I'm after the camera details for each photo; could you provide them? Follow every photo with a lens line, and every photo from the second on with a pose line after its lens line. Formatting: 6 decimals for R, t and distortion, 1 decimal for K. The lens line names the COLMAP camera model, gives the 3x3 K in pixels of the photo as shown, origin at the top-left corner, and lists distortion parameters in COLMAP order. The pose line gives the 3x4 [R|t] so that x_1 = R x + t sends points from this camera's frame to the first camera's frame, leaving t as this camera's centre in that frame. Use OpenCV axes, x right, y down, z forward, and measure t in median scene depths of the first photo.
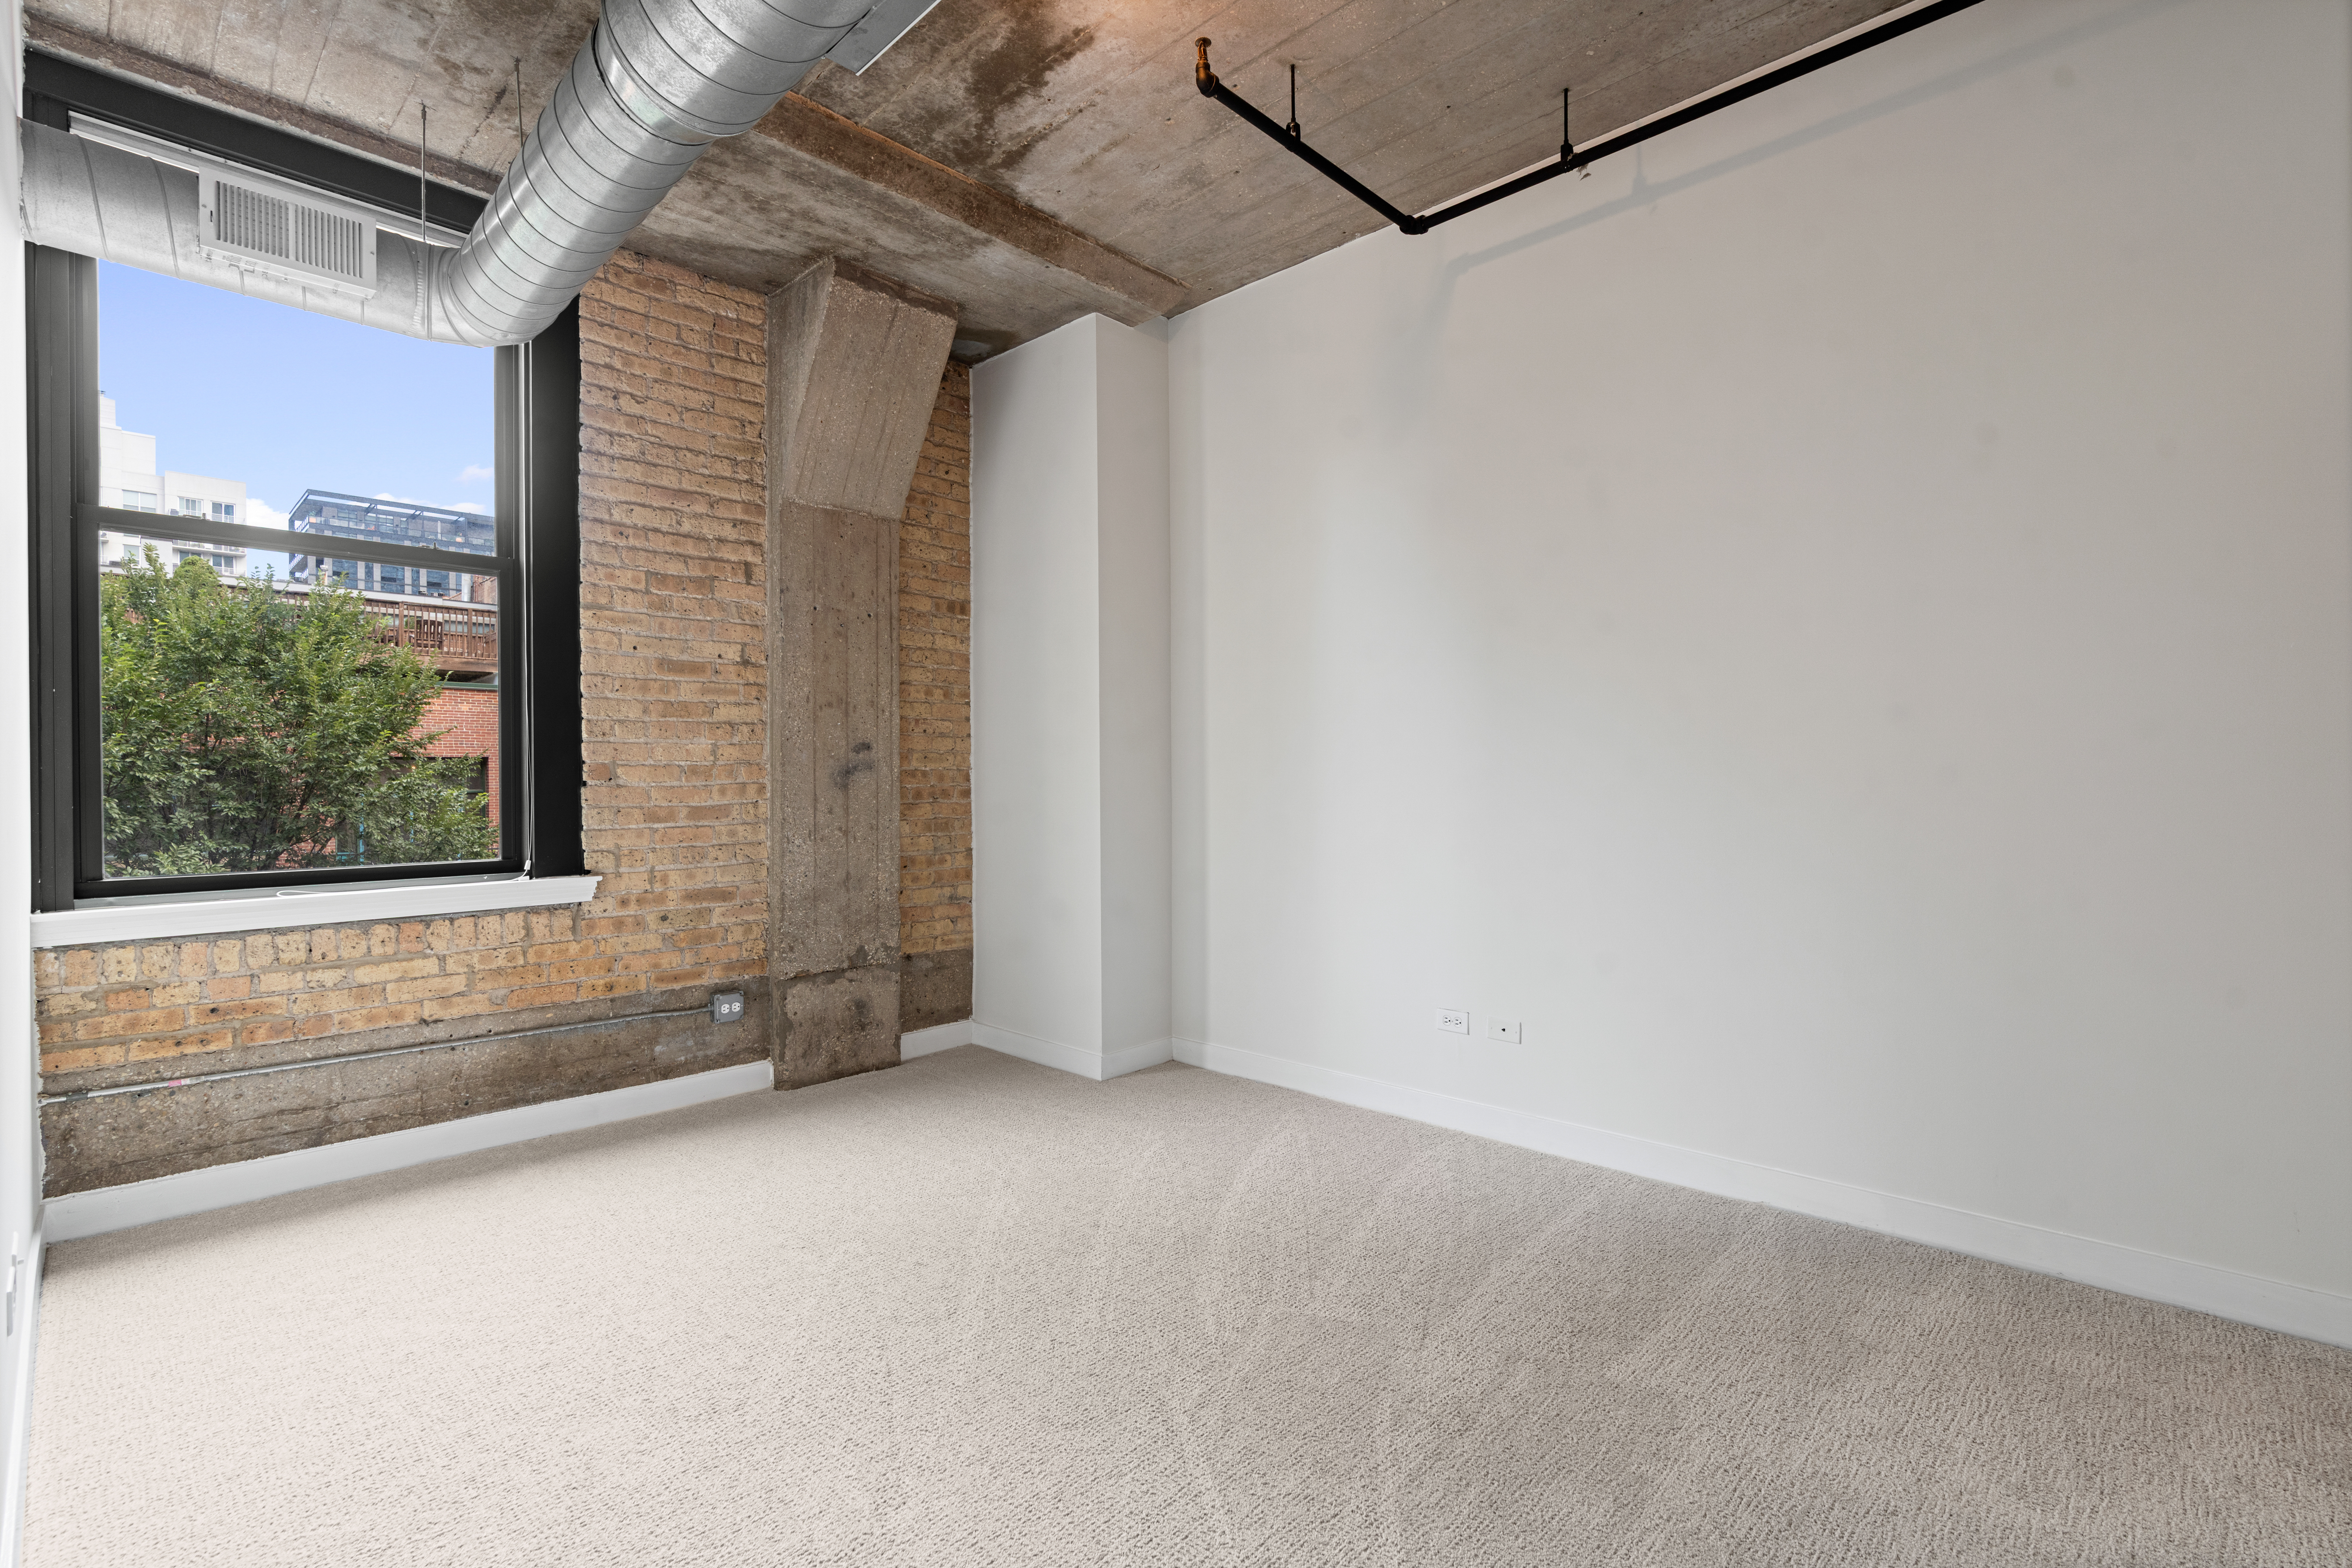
lens RADIAL K [[1064.9, 0, 1176.0], [0, 1064.9, 784.0], [0, 0, 1]] dist [-0.003014, 0.003418]
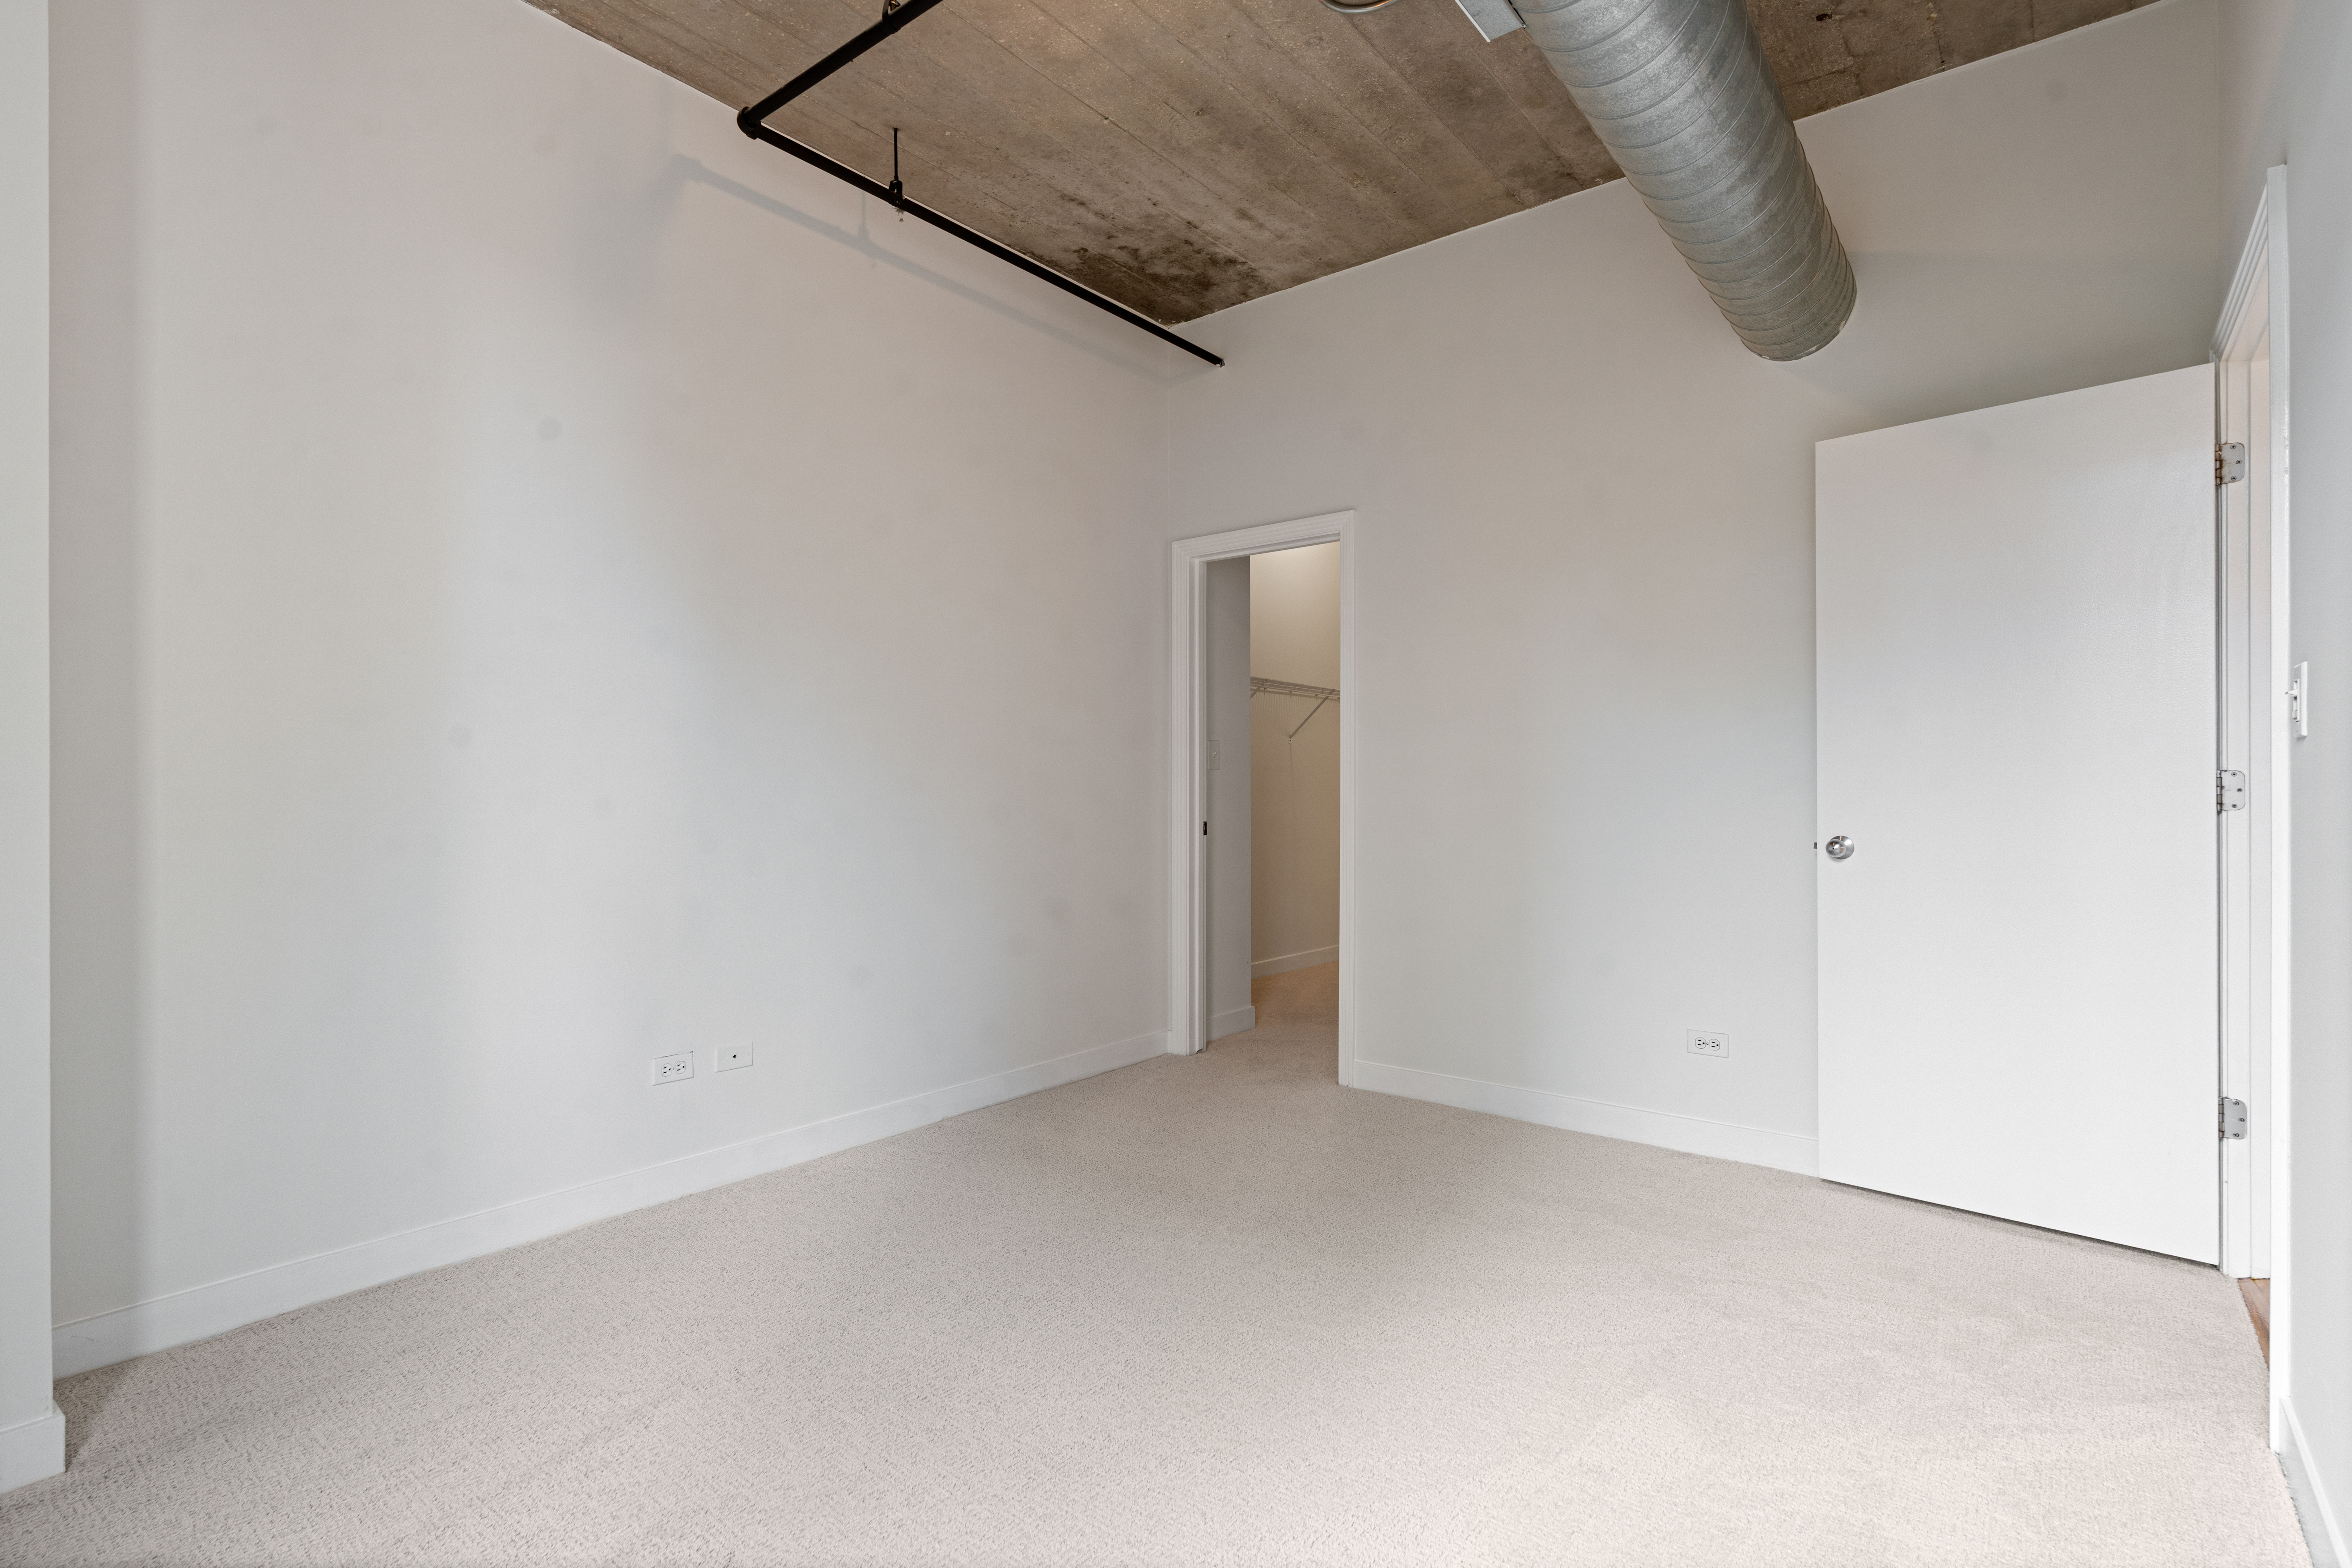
lens RADIAL K [[1105.0, 0, 1173.5], [0, 1105.0, 771.8], [0, 0, 1]] dist [0.001752, 0.001084]
pose [[-0.077473, 0.012229, 0.996919, -0.688979], [-0.001735, 0.999922, -0.012401, 0.002853], [-0.996993, -0.002690, -0.077446, 0.742051]]
